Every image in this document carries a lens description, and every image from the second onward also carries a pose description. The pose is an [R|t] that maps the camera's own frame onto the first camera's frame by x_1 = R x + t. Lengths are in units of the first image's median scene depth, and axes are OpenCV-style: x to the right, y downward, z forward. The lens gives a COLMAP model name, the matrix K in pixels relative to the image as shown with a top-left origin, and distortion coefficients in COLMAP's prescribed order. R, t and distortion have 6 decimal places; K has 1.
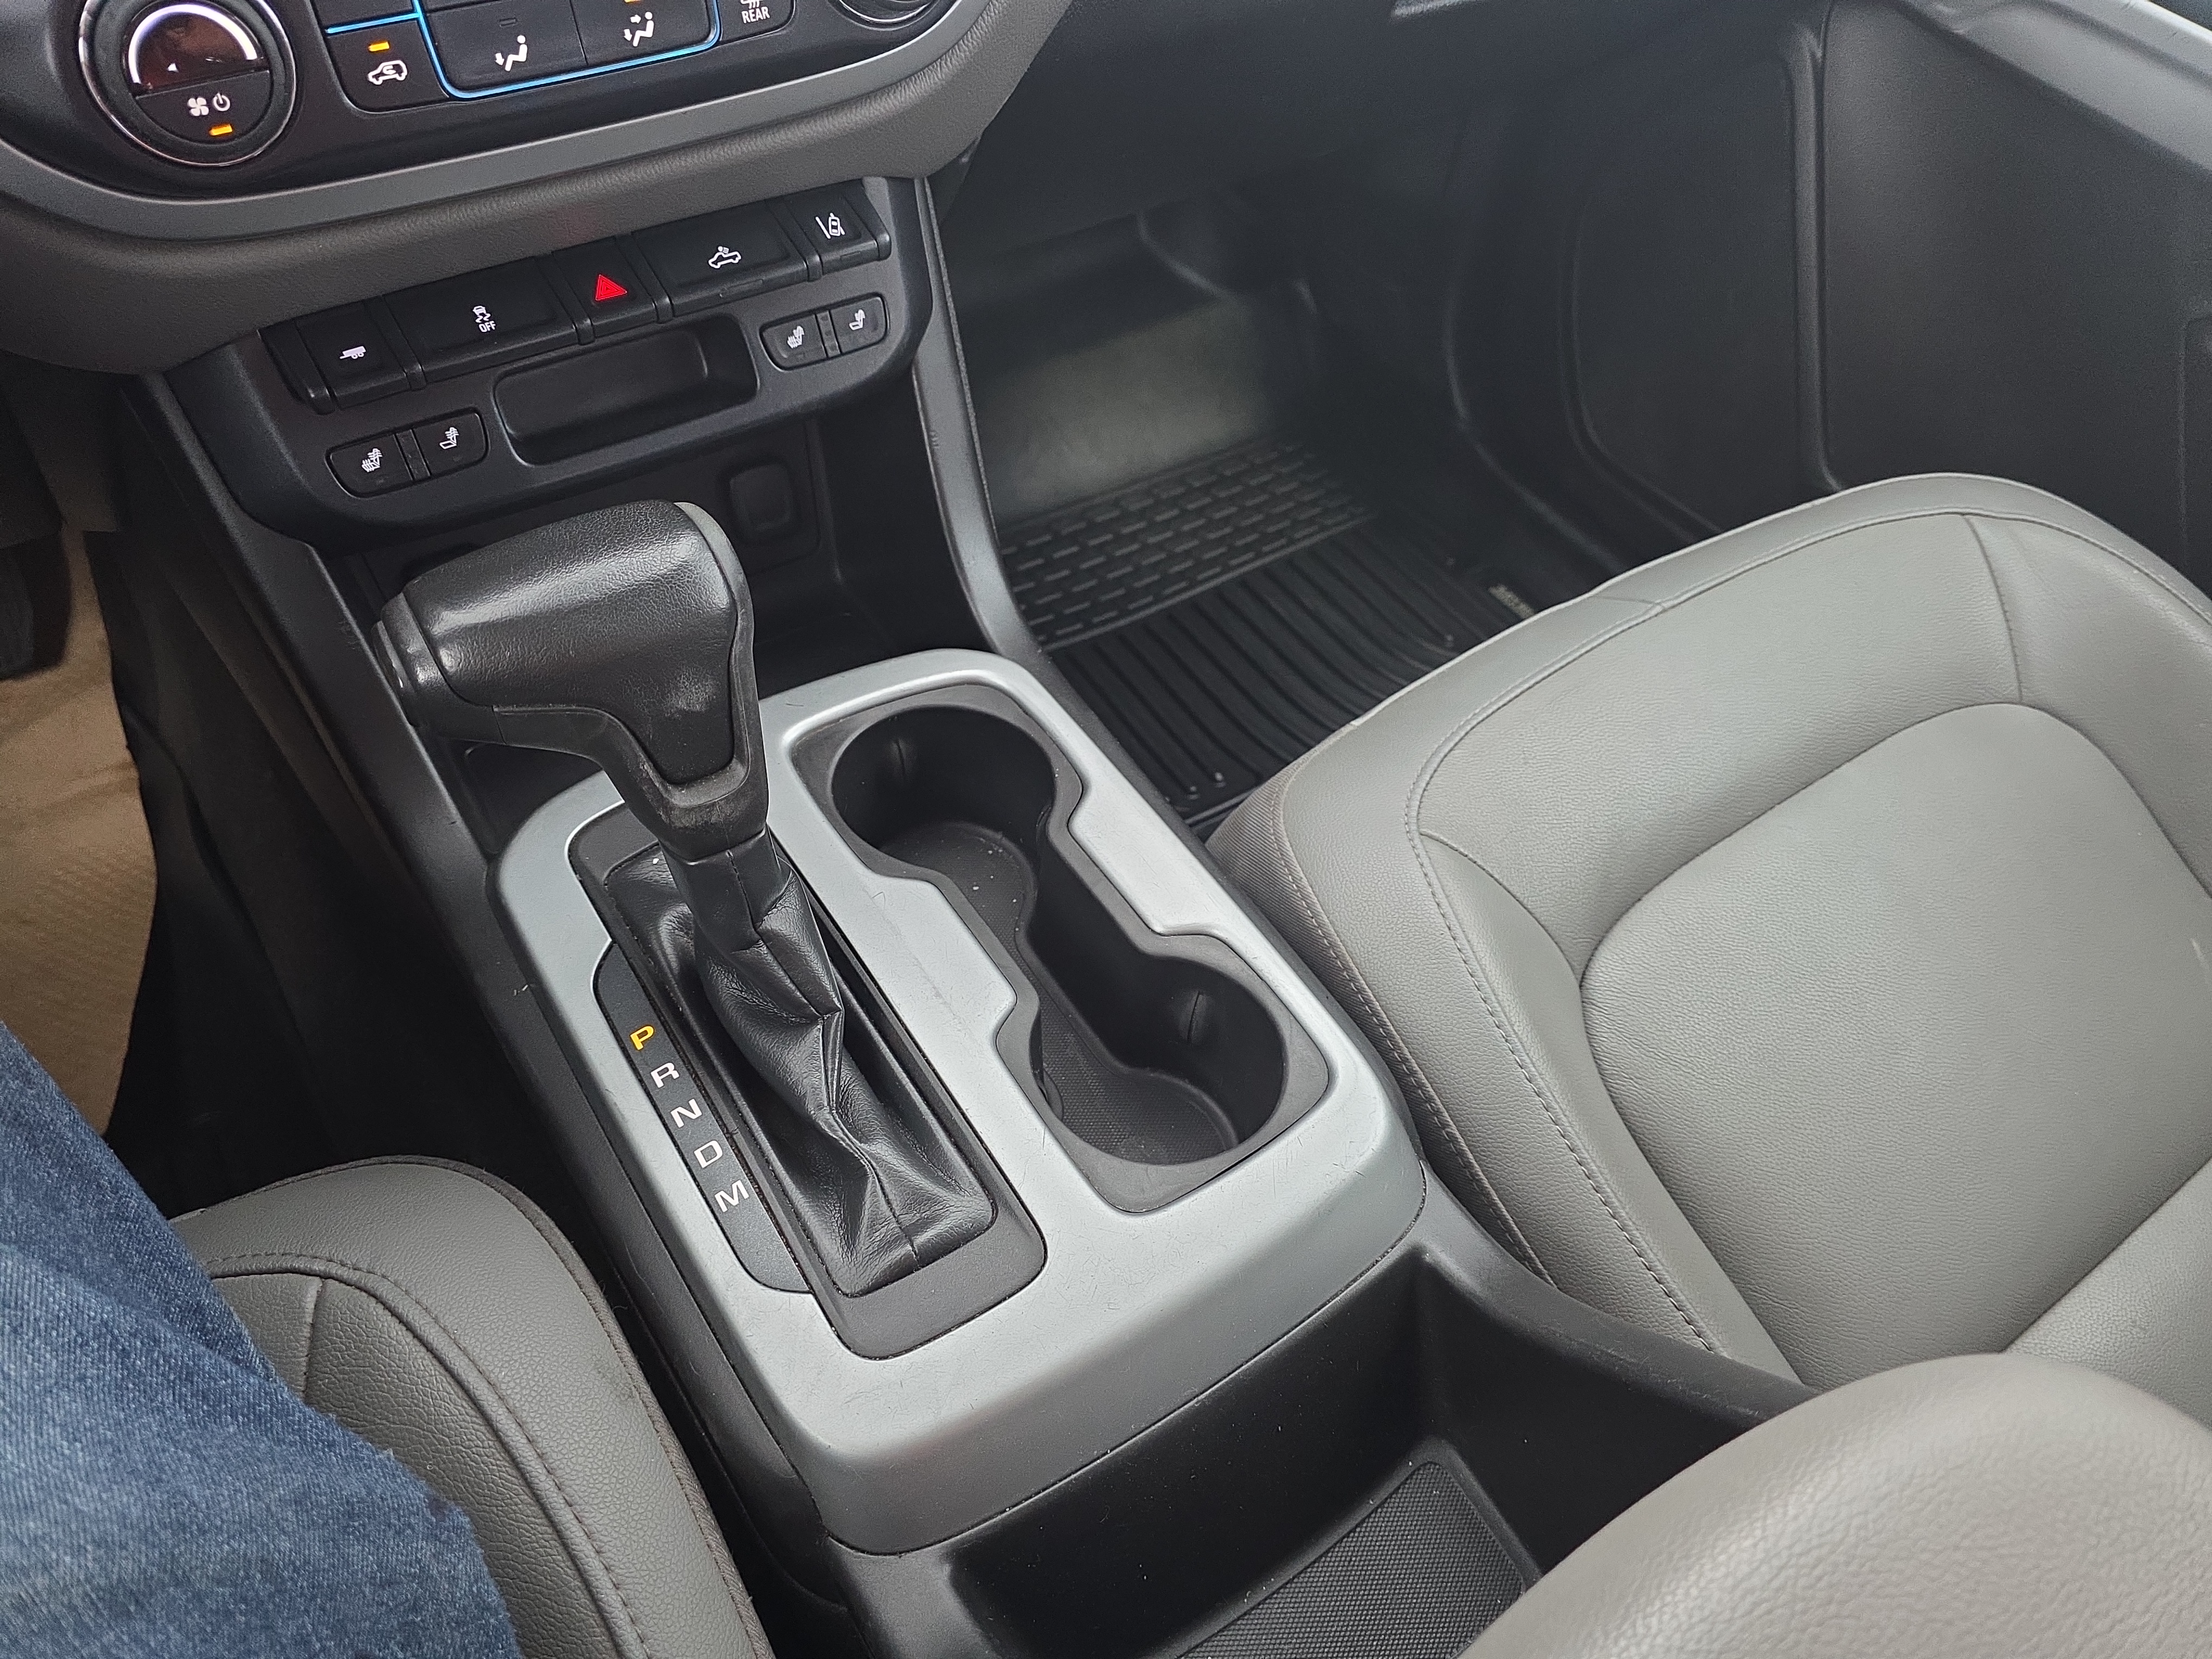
lens RADIAL K [[1515.8, 0, 1096.4], [0, 1515.8, 837.5], [0, 0, 1]] dist [0.055661, -0.066606]
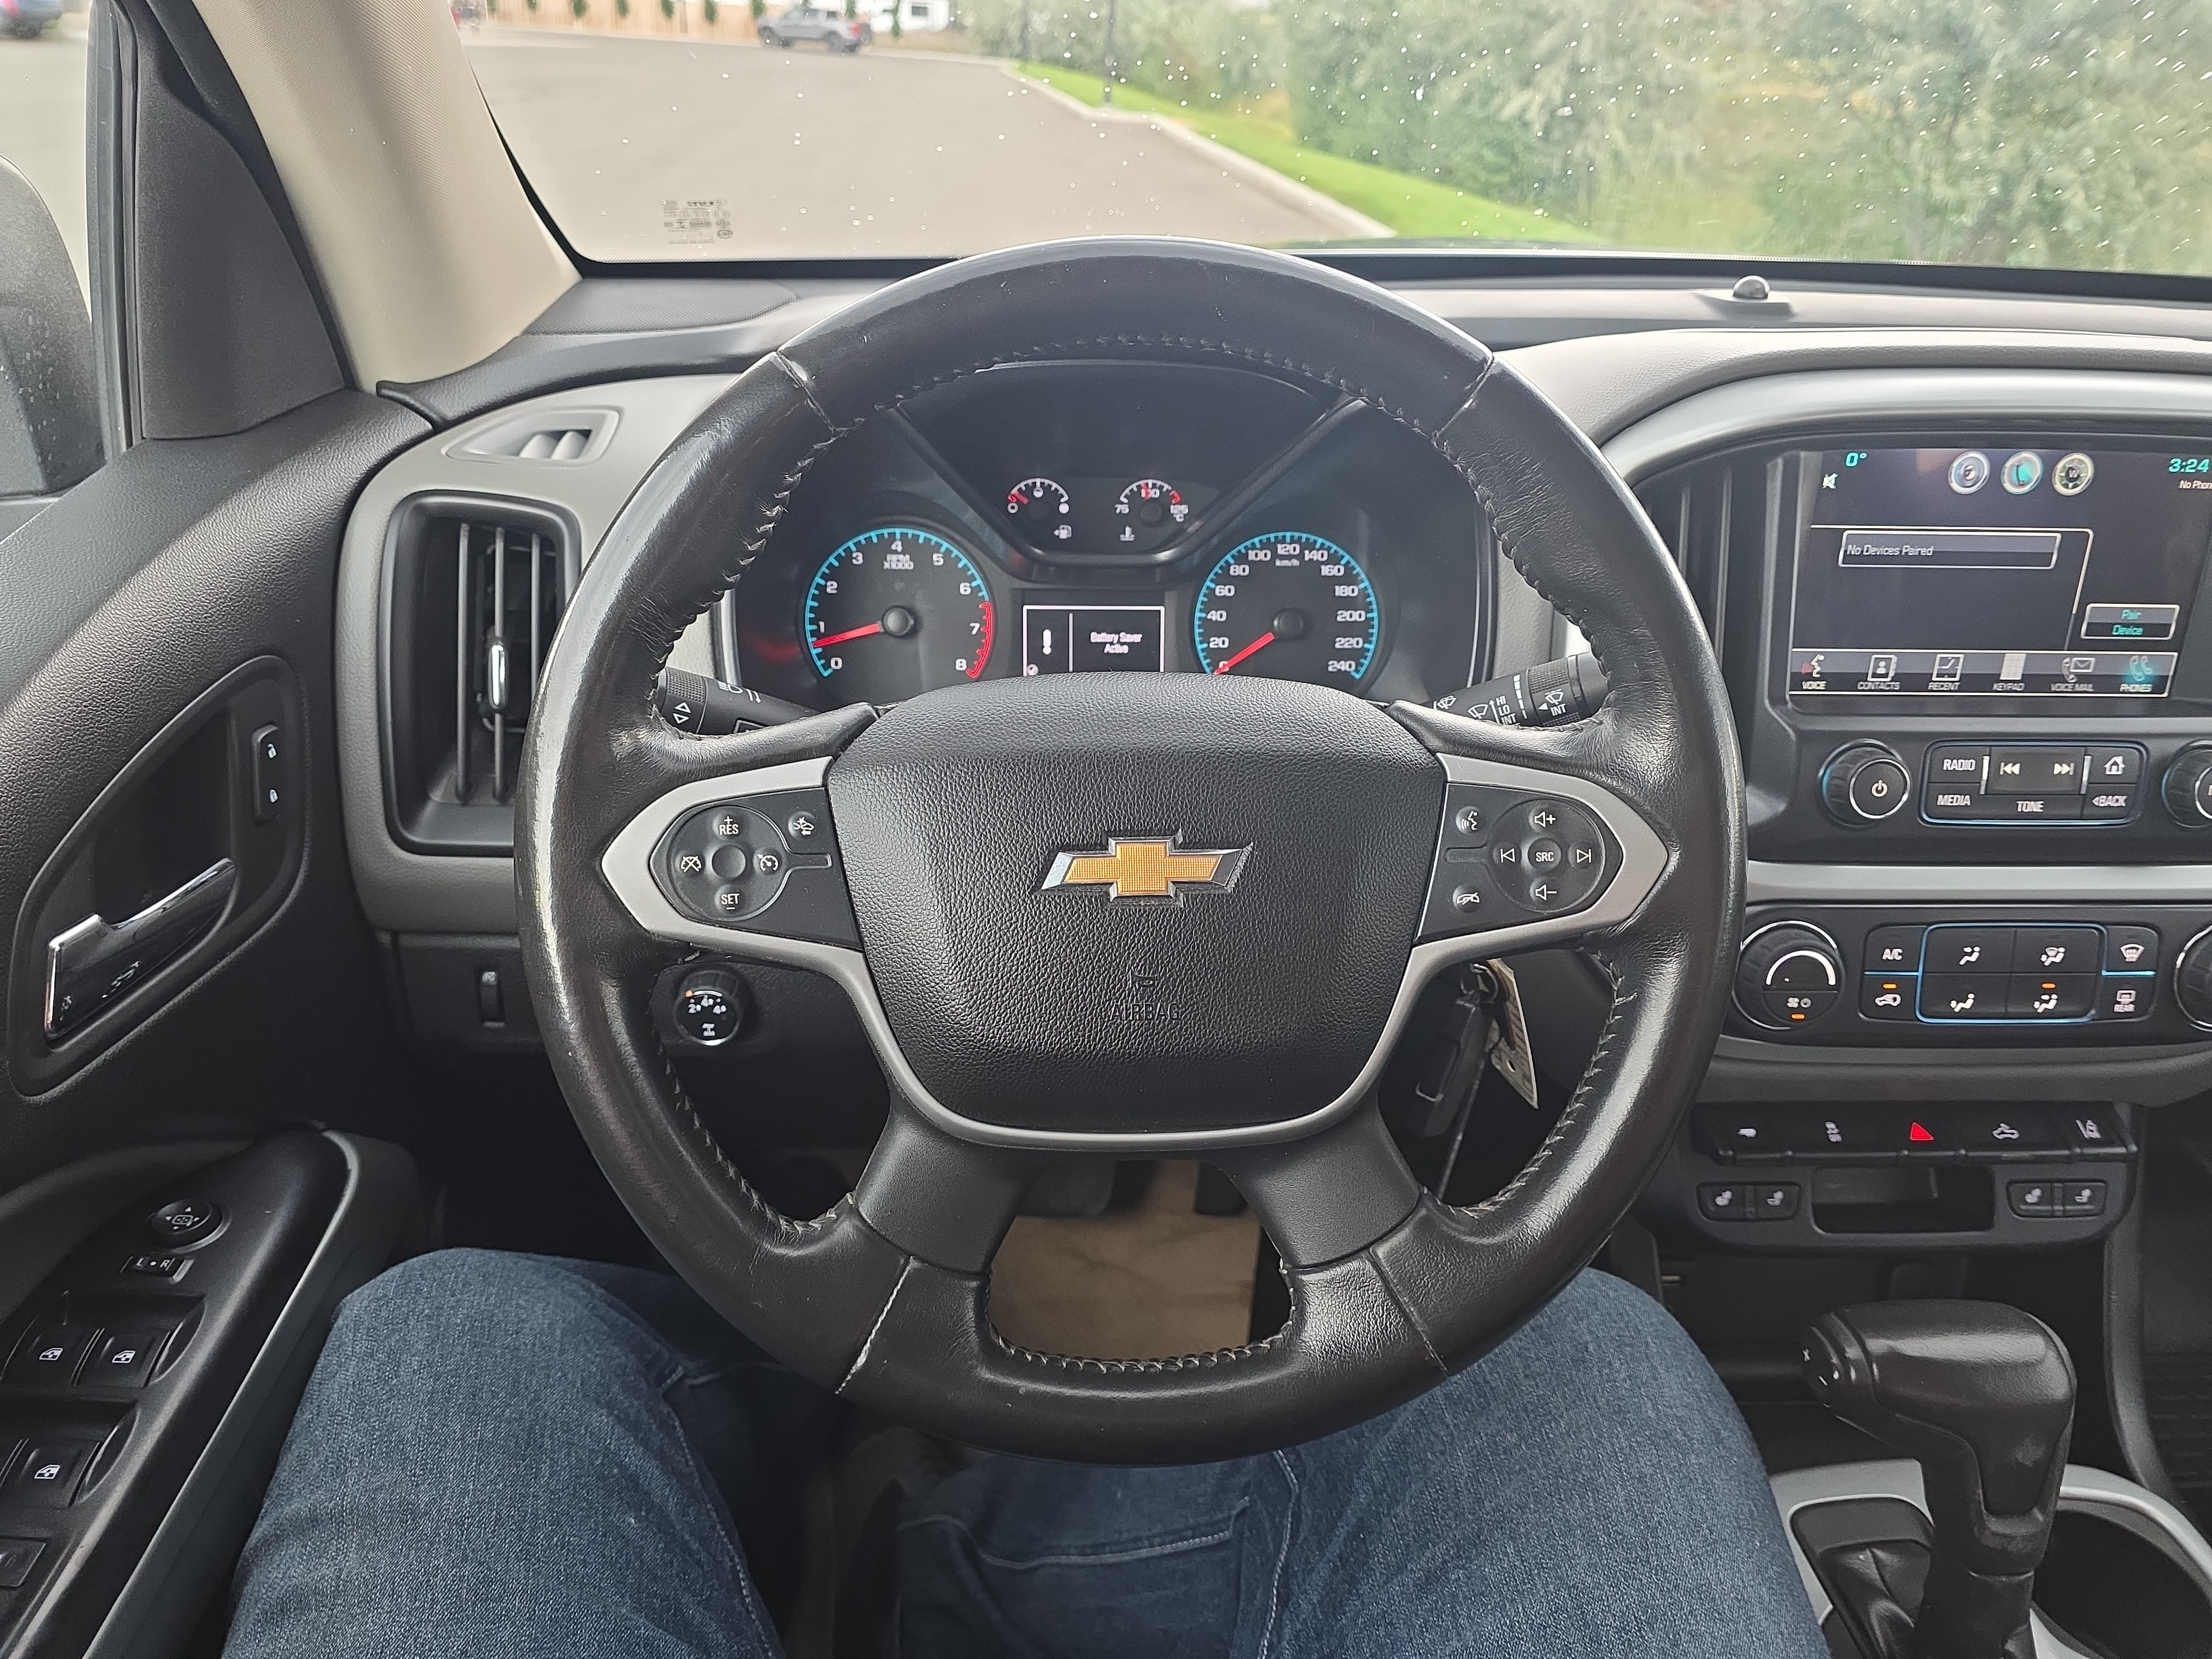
lens RADIAL K [[1495.7, 0, 1115.2], [0, 1495.7, 850.9], [0, 0, 1]] dist [0.088479, -0.088884]
pose [[0.864445, 0.197869, -0.462150, -0.346511], [-0.375204, 0.865780, -0.331130, 0.156239], [0.334600, 0.459644, 0.822660, -0.511572]]
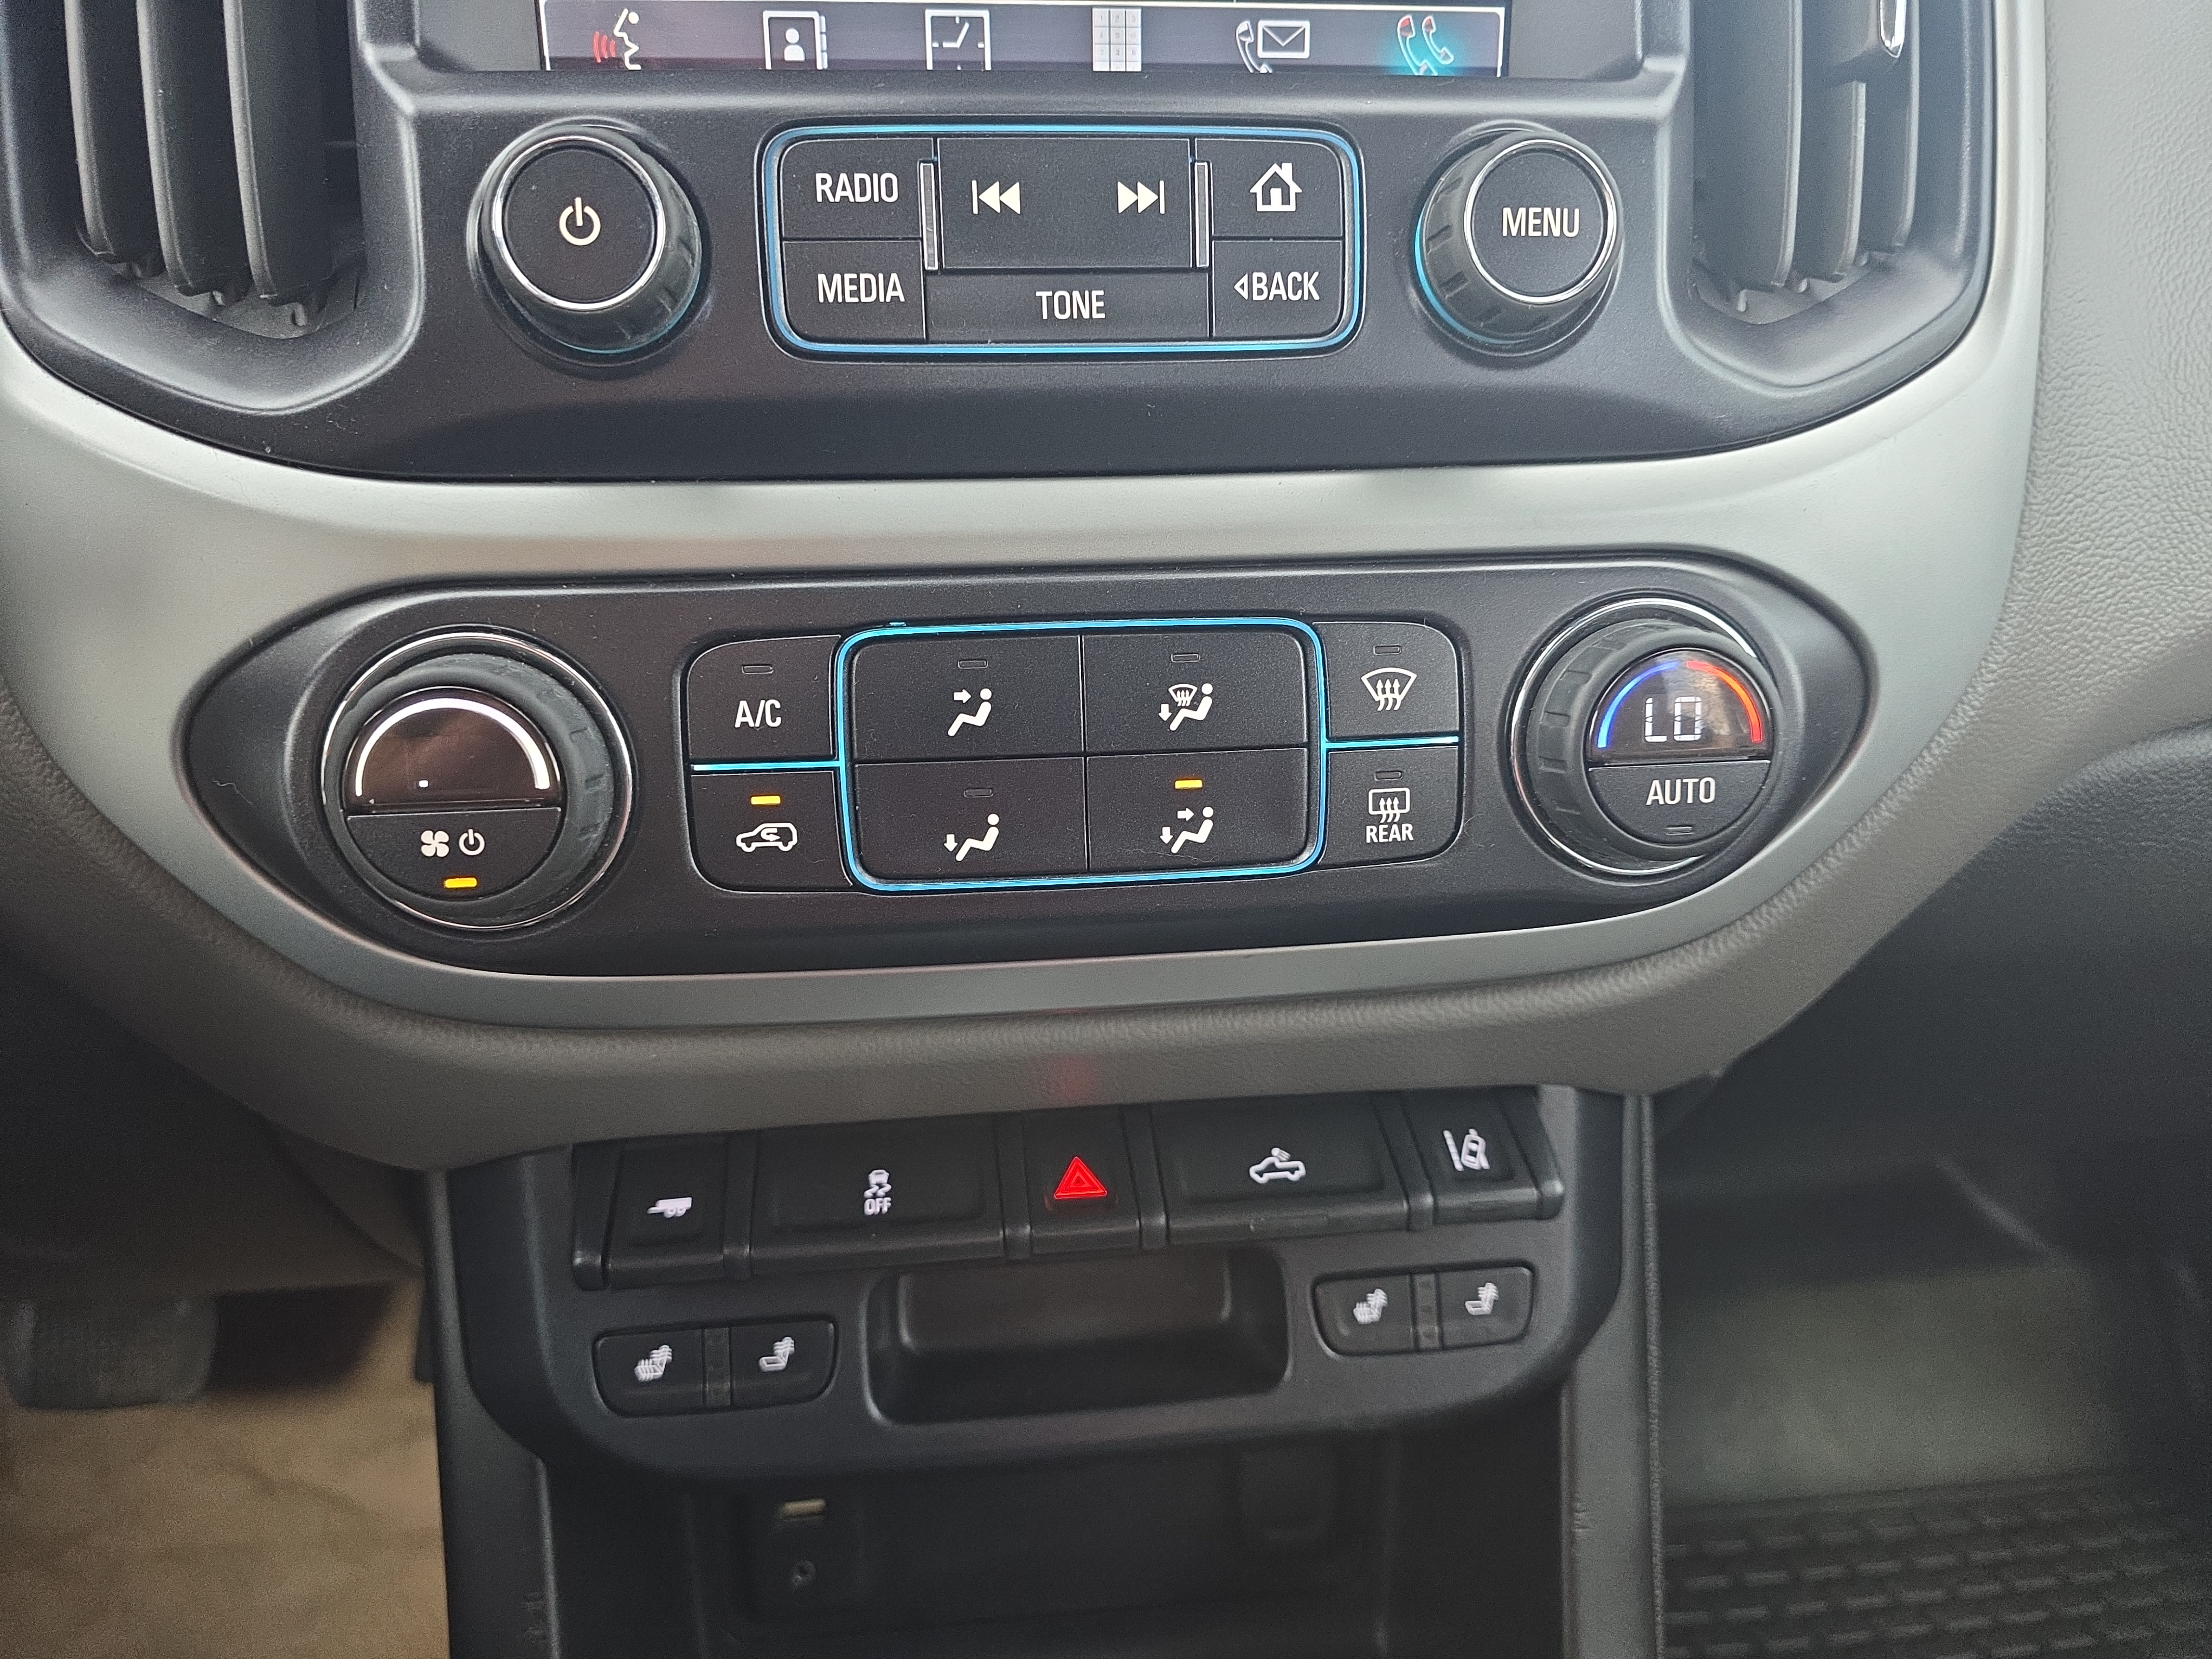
lens RADIAL K [[1521.7, 0, 1110.2], [0, 1521.7, 841.2], [0, 0, 1]] dist [0.034788, -0.053380]
pose [[0.891326, 0.127675, -0.435015, -0.054063], [-0.316823, 0.861755, -0.396234, -0.226123], [0.324287, 0.490996, 0.808555, 0.416237]]
